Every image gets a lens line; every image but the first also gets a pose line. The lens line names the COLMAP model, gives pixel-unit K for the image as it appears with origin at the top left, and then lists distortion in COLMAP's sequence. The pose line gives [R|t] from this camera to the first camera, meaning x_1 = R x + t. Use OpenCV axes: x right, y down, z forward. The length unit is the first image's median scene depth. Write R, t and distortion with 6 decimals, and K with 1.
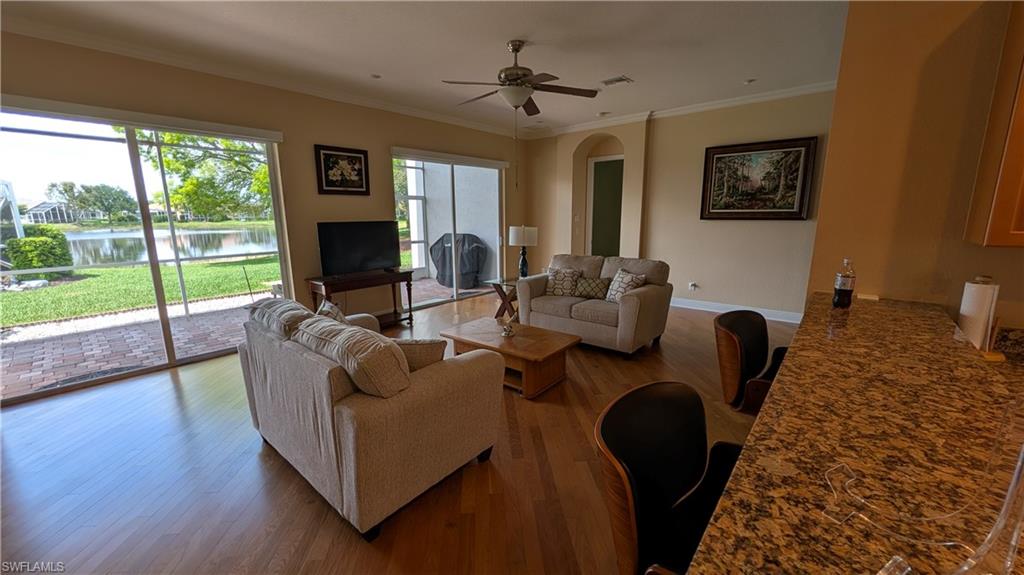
lens RADIAL K [[392.8, 0, 512.7], [0, 392.8, 288.4], [0, 0, 1]] dist [0.003550, -0.000994]
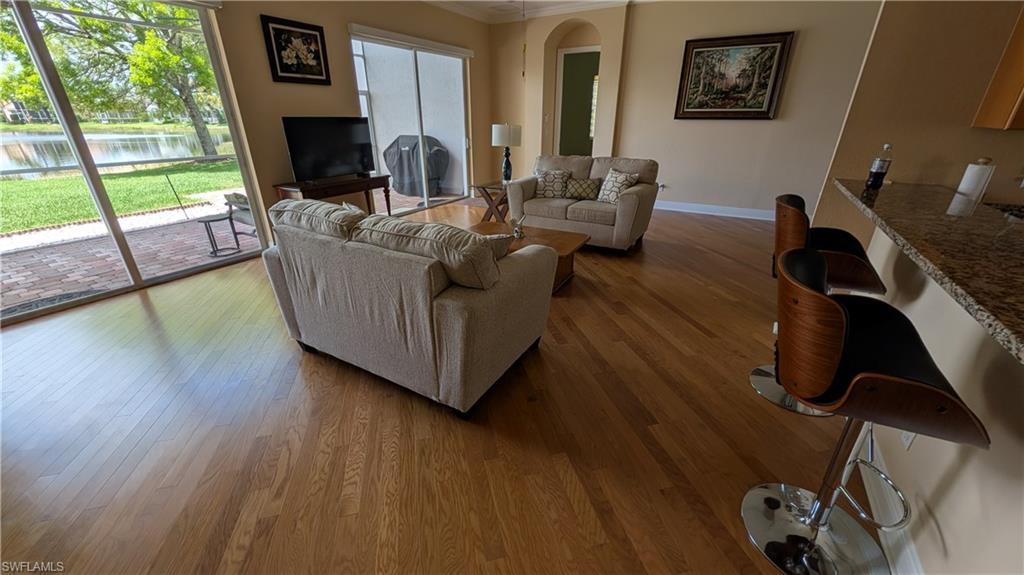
lens RADIAL K [[392.8, 0, 514.1], [0, 392.8, 286.8], [0, 0, 1]] dist [0.003550, -0.000994]
pose [[0.984720, -0.061047, 0.163095, -0.139874], [0.024235, 0.975470, 0.218795, 0.017240], [-0.172451, -0.211499, 0.962044, 0.002929]]
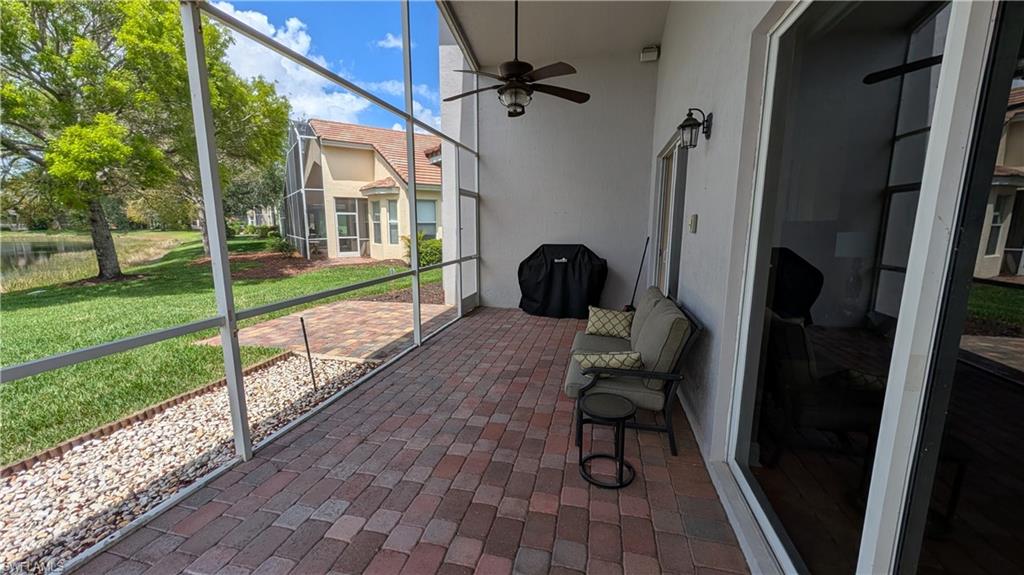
lens RADIAL K [[392.8, 0, 516.2], [0, 392.8, 290.6], [0, 0, 1]] dist [0.003550, -0.000994]
pose [[0.885805, -0.067248, 0.459159, -0.959135], [0.077556, 0.996981, -0.003602, -0.097749], [-0.457531, 0.038802, 0.888347, 0.666880]]
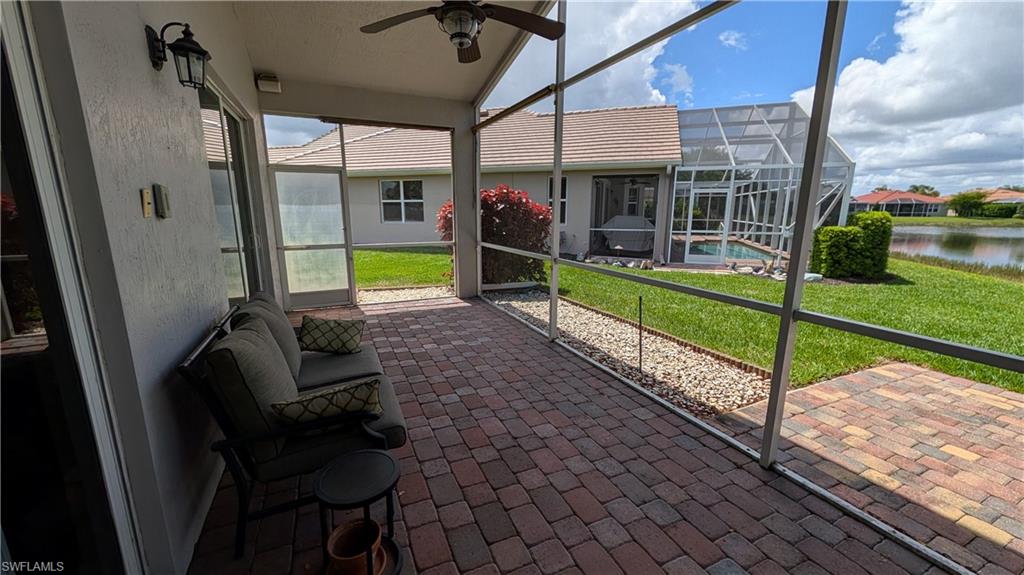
lens RADIAL K [[392.8, 0, 510.9], [0, 392.8, 285.1], [0, 0, 1]] dist [0.003550, -0.000994]
pose [[-0.416107, 0.183700, -0.890567, -0.249339], [-0.171099, 0.946070, 0.275093, -0.257662], [0.893074, 0.266843, -0.362235, 1.476041]]
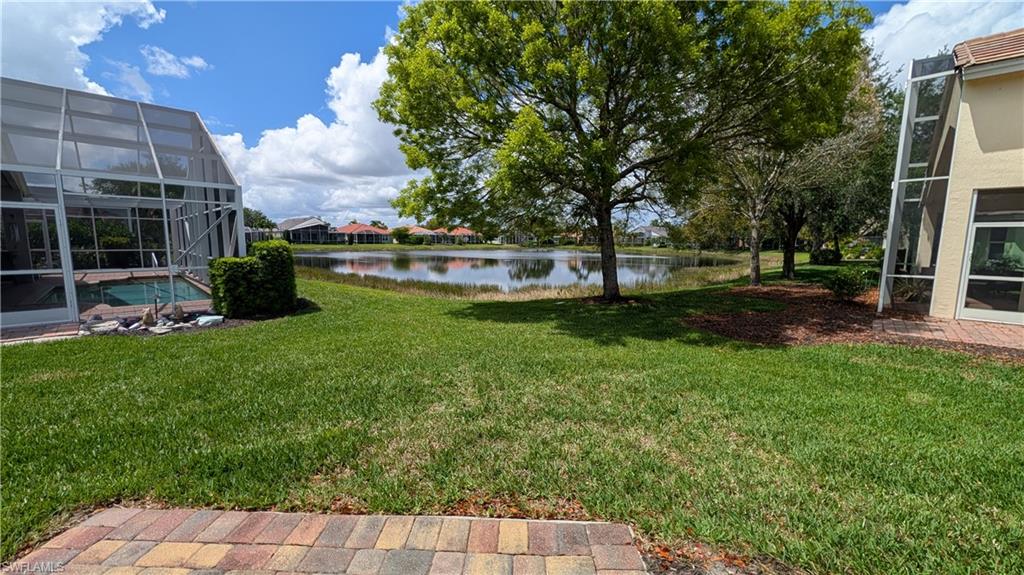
lens RADIAL K [[392.8, 0, 509.2], [0, 392.8, 289.0], [0, 0, 1]] dist [0.003550, -0.000994]
pose [[0.621885, 0.114691, -0.774665, -0.651162], [-0.166844, 0.985910, 0.012028, -0.348702], [0.765129, 0.121769, 0.632258, 1.959279]]
